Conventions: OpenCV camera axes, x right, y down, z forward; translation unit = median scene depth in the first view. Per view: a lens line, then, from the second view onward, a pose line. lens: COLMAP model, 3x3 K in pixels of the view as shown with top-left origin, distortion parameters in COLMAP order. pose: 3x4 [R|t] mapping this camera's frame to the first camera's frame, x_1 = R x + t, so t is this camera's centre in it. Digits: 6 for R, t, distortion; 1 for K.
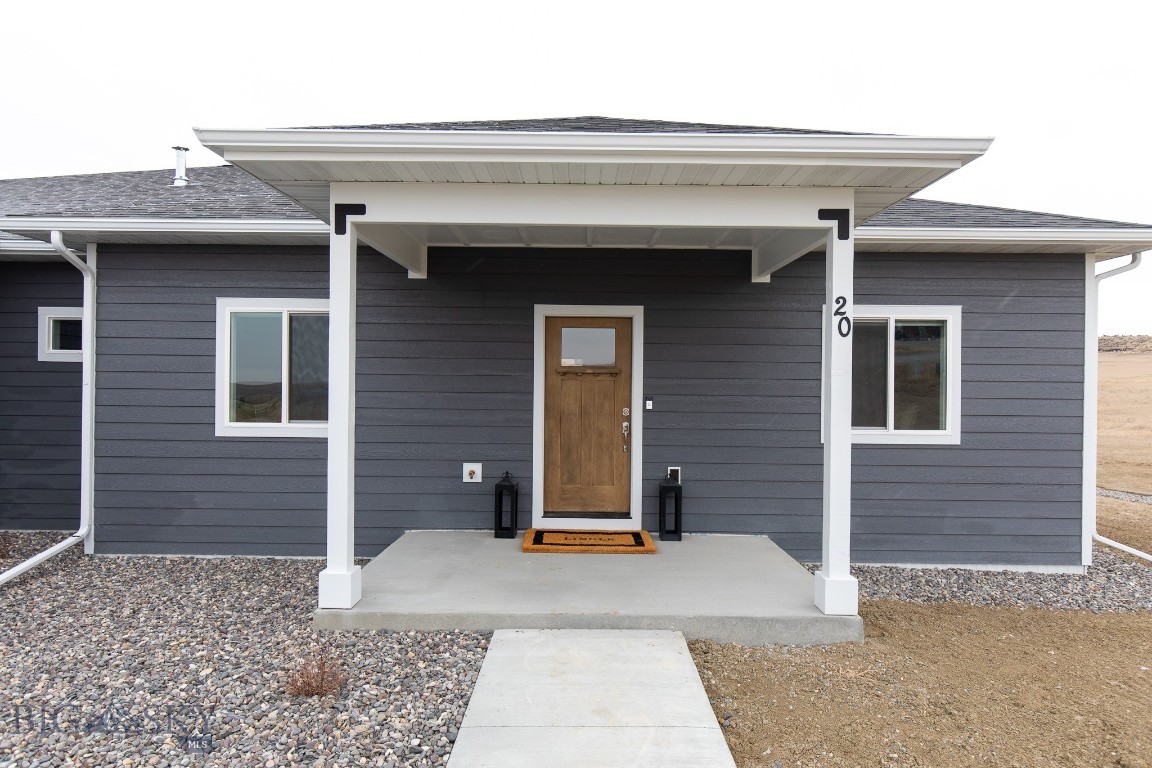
lens RADIAL K [[712.5, 0, 576.0], [0, 712.5, 384.0], [0, 0, 1]] dist [0.004671, 0.001097]
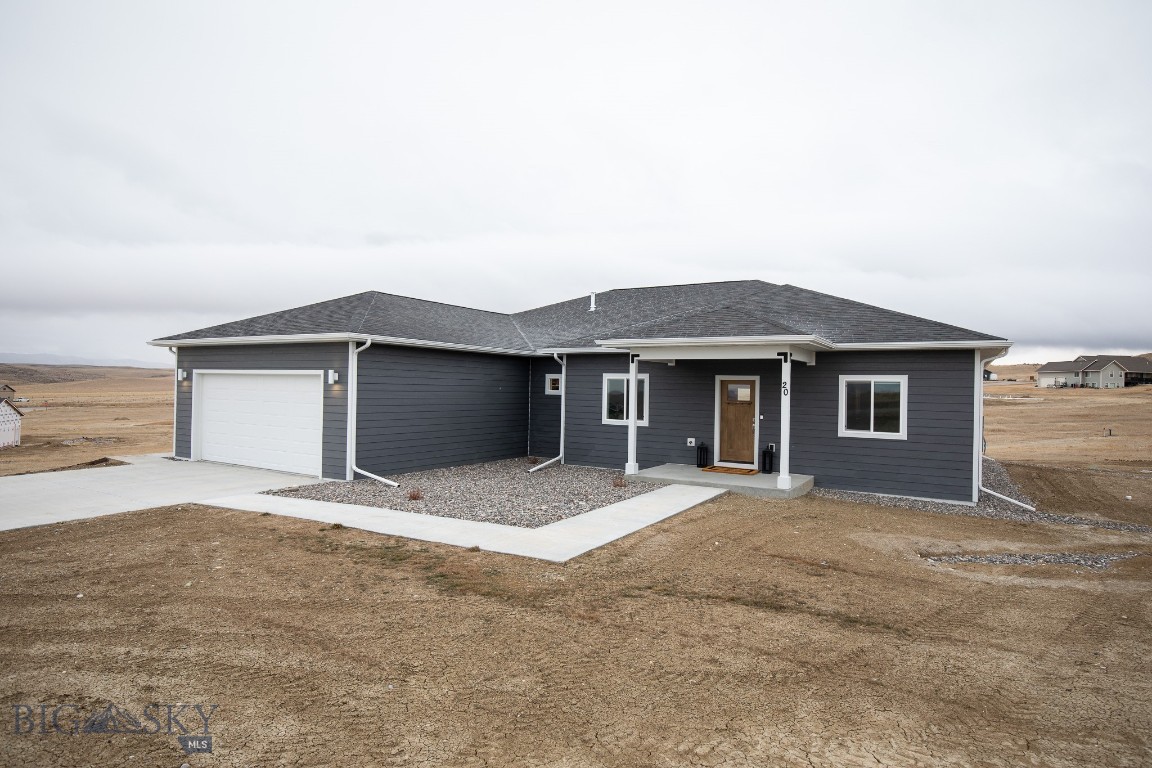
lens RADIAL K [[633.9, 0, 576.0], [0, 633.9, 384.0], [0, 0, 1]] dist [-0.017682, 0.001095]
pose [[0.858788, 0.003294, -0.512320, 0.654629], [-0.012003, 0.999834, -0.013692, -0.045454], [0.512190, 0.017908, 0.858685, -1.142359]]
